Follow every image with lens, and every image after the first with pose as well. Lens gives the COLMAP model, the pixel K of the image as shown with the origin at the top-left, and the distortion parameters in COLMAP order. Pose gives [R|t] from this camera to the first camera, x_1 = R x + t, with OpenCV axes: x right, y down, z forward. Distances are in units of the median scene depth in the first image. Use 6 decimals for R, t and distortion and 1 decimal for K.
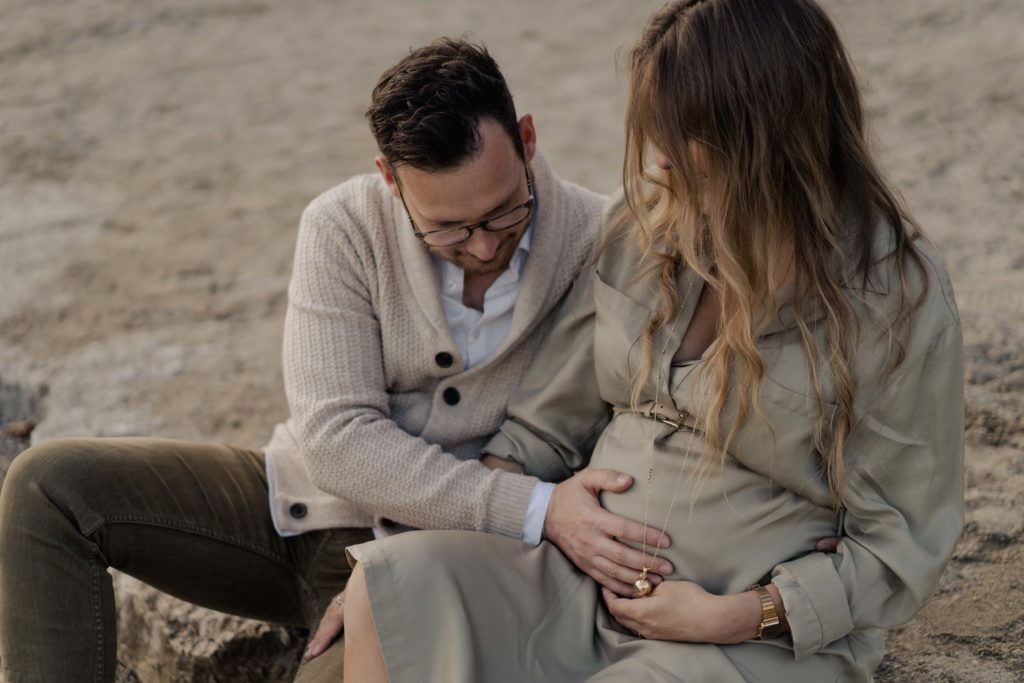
lens RADIAL K [[1687.7, 0, 512.0], [0, 1687.7, 341.5], [0, 0, 1]] dist [-0.053787, -0.044207]
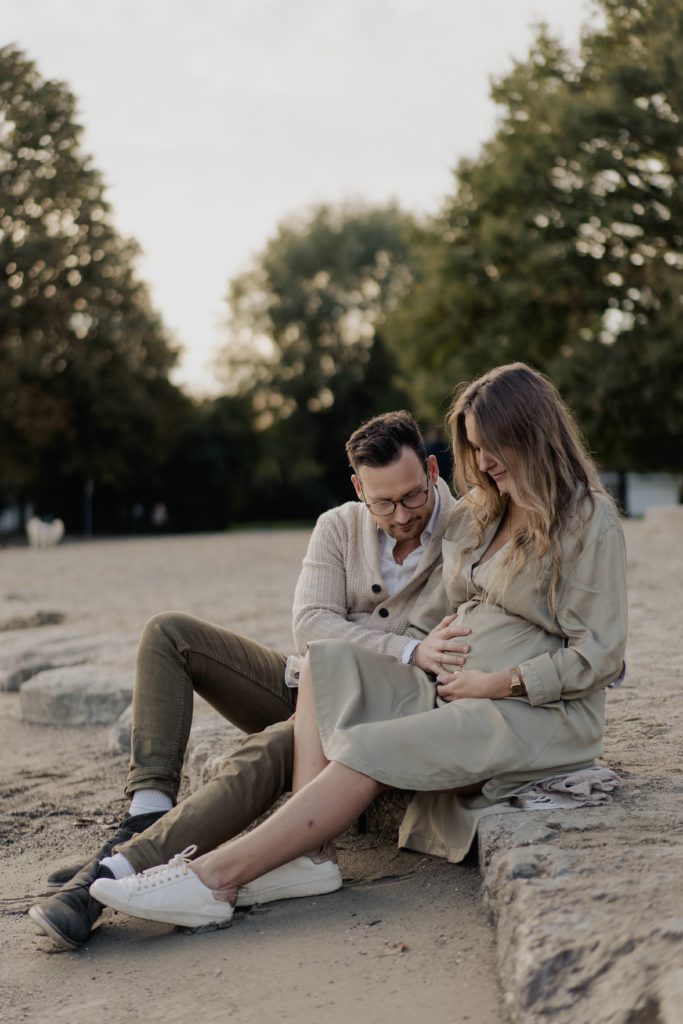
lens RADIAL K [[1687.7, 0, 341.5], [0, 1687.7, 512.0], [0, 0, 1]] dist [-0.053787, -0.044207]
pose [[0.962356, -0.029636, -0.270173, 0.464932], [-0.071465, 0.931469, -0.356733, 0.651423], [0.262230, 0.362612, 0.894286, -0.771604]]
